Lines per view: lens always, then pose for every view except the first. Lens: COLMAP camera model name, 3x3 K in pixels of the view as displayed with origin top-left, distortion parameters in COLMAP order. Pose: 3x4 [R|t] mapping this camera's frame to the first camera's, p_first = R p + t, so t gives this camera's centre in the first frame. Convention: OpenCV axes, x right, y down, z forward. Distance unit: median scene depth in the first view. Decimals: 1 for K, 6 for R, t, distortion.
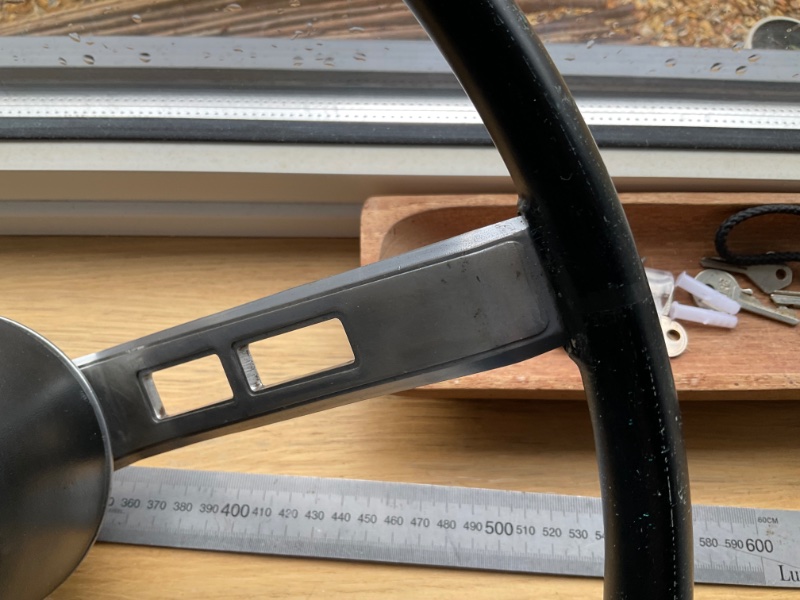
lens RADIAL K [[605.9, 0, 400.0], [0, 605.9, 300.0], [0, 0, 1]] dist [0.122430, -0.144603]
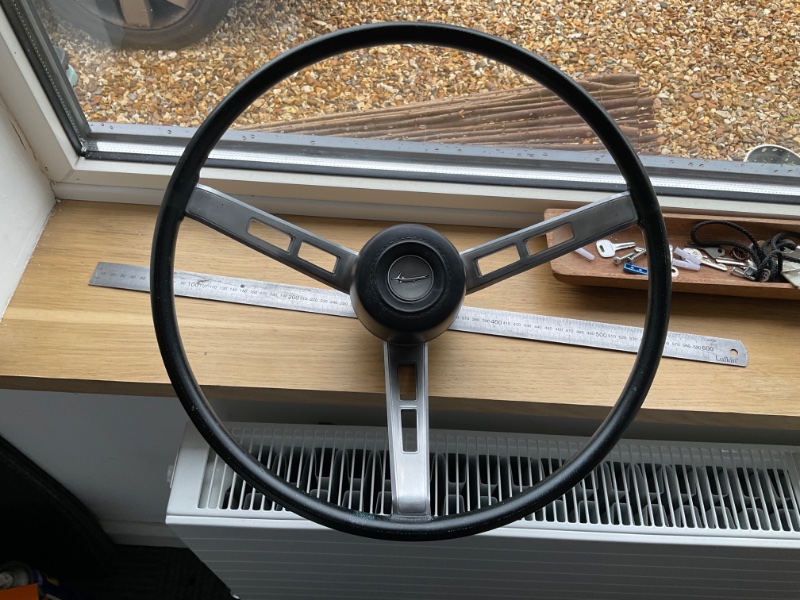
lens RADIAL K [[605.9, 0, 400.0], [0, 605.9, 300.0], [0, 0, 1]] dist [0.122430, -0.144603]
pose [[0.997736, 0.056172, -0.036992, -0.499908], [-0.061207, 0.986304, -0.153159, 0.575272], [0.027882, 0.155077, 0.987509, -1.326125]]
